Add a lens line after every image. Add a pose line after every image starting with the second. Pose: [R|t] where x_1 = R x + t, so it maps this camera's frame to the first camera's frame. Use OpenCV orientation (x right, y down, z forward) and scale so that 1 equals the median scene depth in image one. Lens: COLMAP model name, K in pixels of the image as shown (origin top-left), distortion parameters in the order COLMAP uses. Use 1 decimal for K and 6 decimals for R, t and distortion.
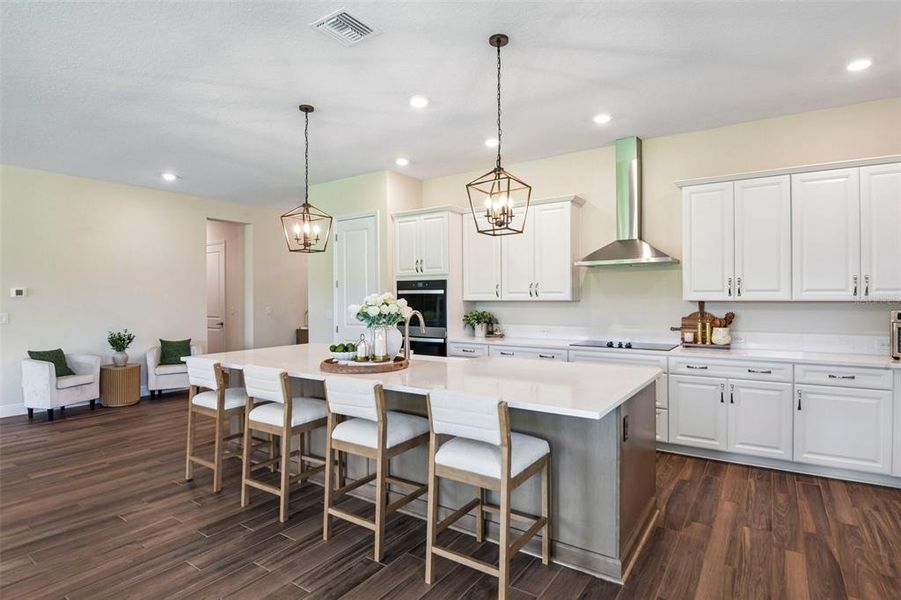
lens RADIAL K [[453.5, 0, 394.2], [0, 453.5, 296.8], [0, 0, 1]] dist [-0.001434, -0.000174]
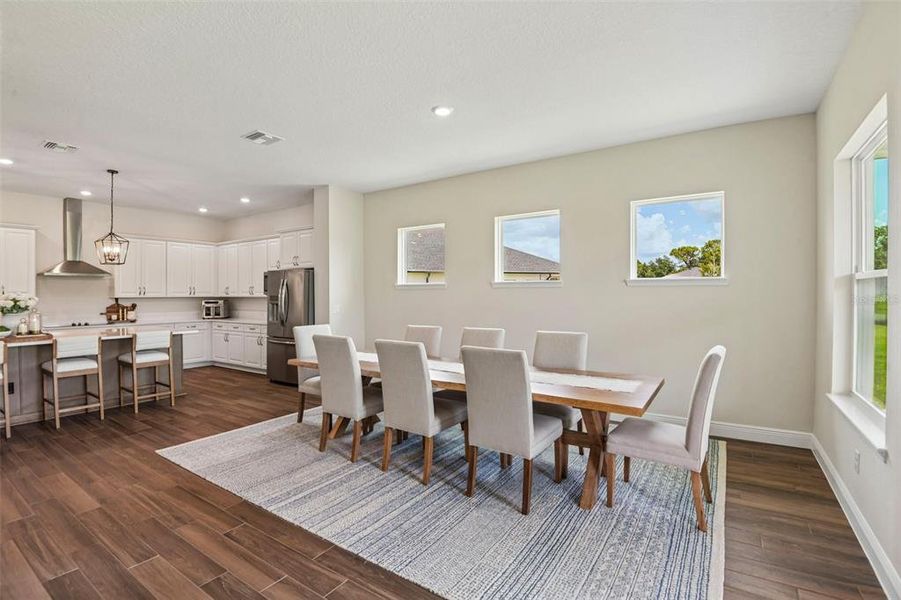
lens RADIAL K [[417.0, 0, 448.6], [0, 417.0, 295.5], [0, 0, 1]] dist [-0.001497, -0.000211]
pose [[-0.043293, 0.001825, 0.999061, -1.137968], [0.001715, 0.999997, -0.001752, 0.005485], [-0.999061, 0.001637, -0.043296, -0.298635]]
